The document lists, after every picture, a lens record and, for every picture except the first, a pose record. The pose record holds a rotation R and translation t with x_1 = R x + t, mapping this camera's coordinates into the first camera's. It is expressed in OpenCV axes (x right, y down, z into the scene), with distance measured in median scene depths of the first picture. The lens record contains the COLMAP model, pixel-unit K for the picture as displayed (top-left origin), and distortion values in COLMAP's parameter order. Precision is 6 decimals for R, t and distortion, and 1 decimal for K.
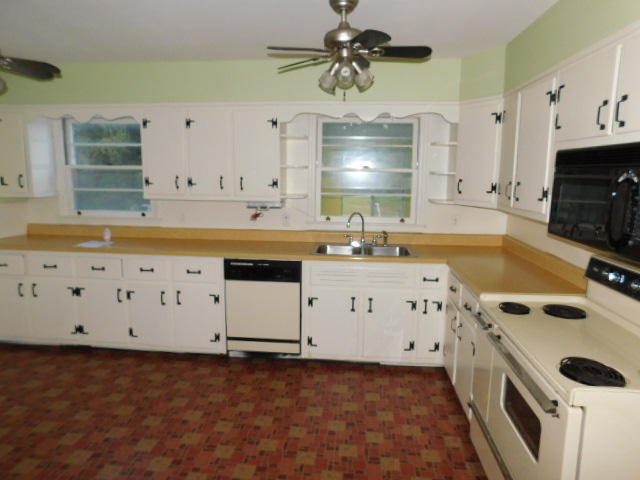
lens RADIAL K [[433.2, 0, 320.0], [0, 433.2, 240.0], [0, 0, 1]] dist [-0.008544, -0.002070]
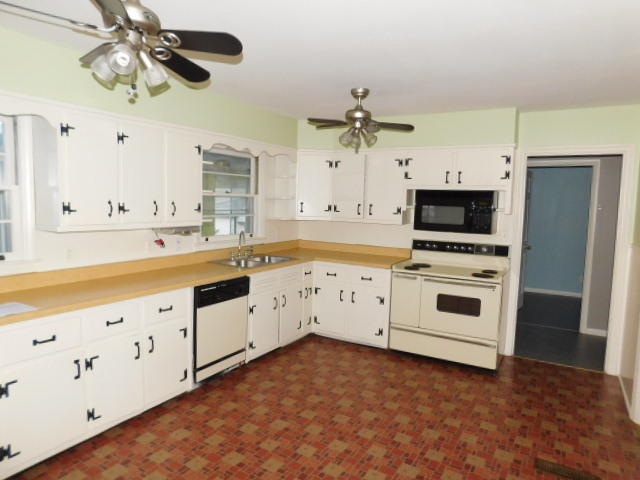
lens RADIAL K [[429.6, 0, 320.0], [0, 429.6, 240.0], [0, 0, 1]] dist [-0.081158, 0.079090]
pose [[0.401476, -0.083020, 0.912099, -0.960524], [0.118785, 0.992192, 0.038025, -0.062838], [-0.908134, 0.093078, 0.408202, 0.355863]]
